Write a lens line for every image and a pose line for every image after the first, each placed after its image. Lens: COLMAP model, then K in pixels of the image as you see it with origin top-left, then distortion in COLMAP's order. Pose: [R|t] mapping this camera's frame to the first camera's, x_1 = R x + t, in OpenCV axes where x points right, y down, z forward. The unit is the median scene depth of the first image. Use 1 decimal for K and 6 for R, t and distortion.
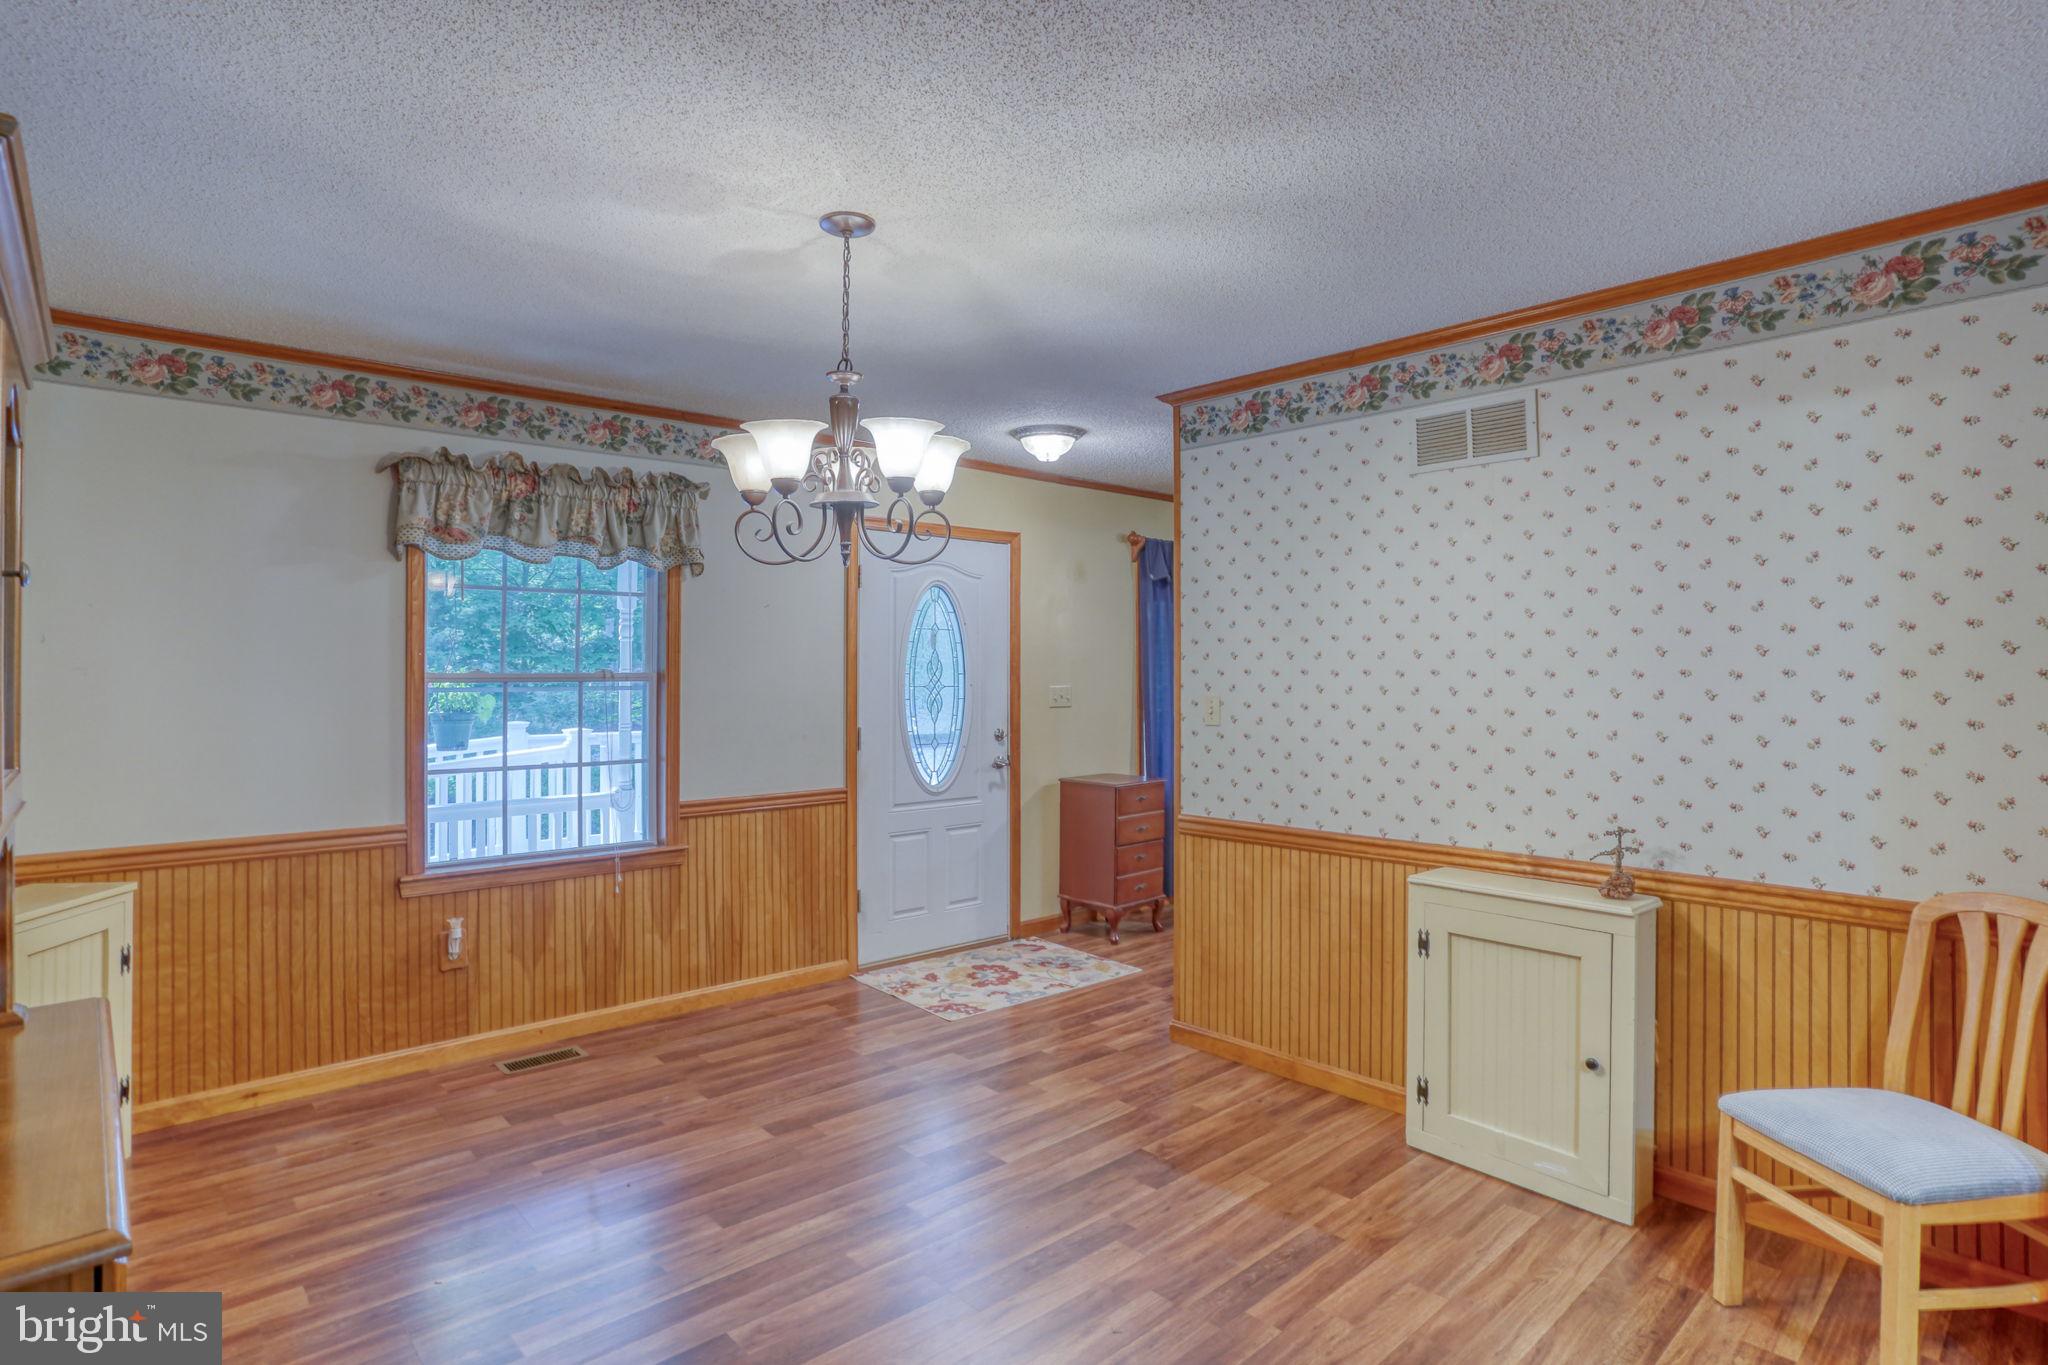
lens RADIAL K [[1056.5, 0, 1034.8], [0, 1056.5, 649.9], [0, 0, 1]] dist [-0.071730, 0.033709]
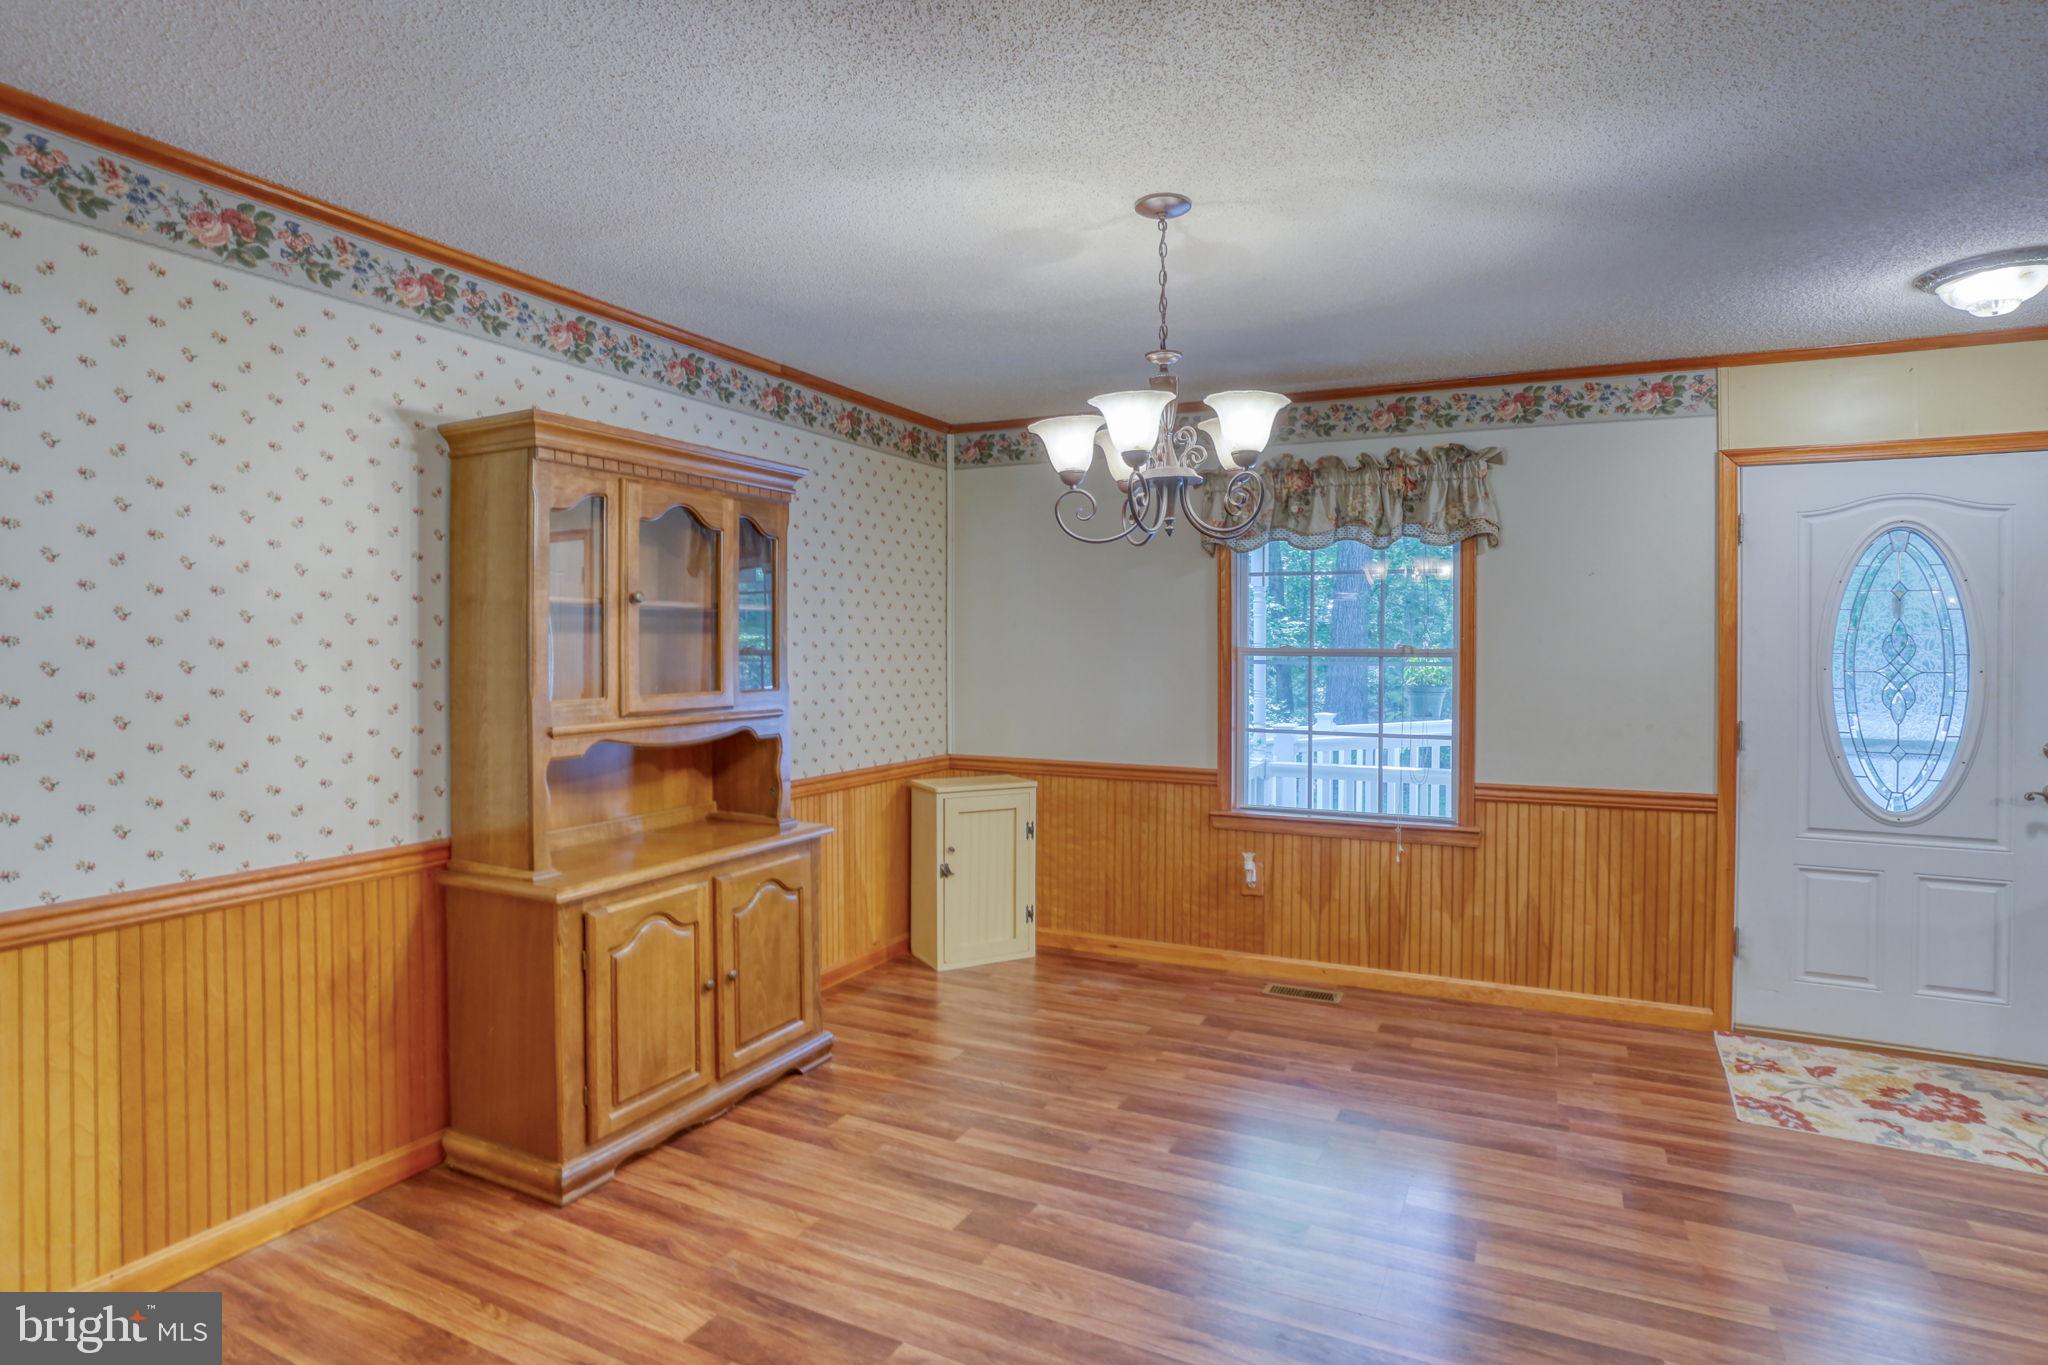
lens RADIAL K [[1017.0, 0, 1022.7], [0, 1017.0, 647.0], [0, 0, 1]] dist [-0.066735, 0.029948]
pose [[0.389406, 0.002683, -0.921062, 0.368468], [0.010920, 0.999912, 0.007529, 0.008875], [0.921002, -0.012990, 0.389342, 0.271724]]
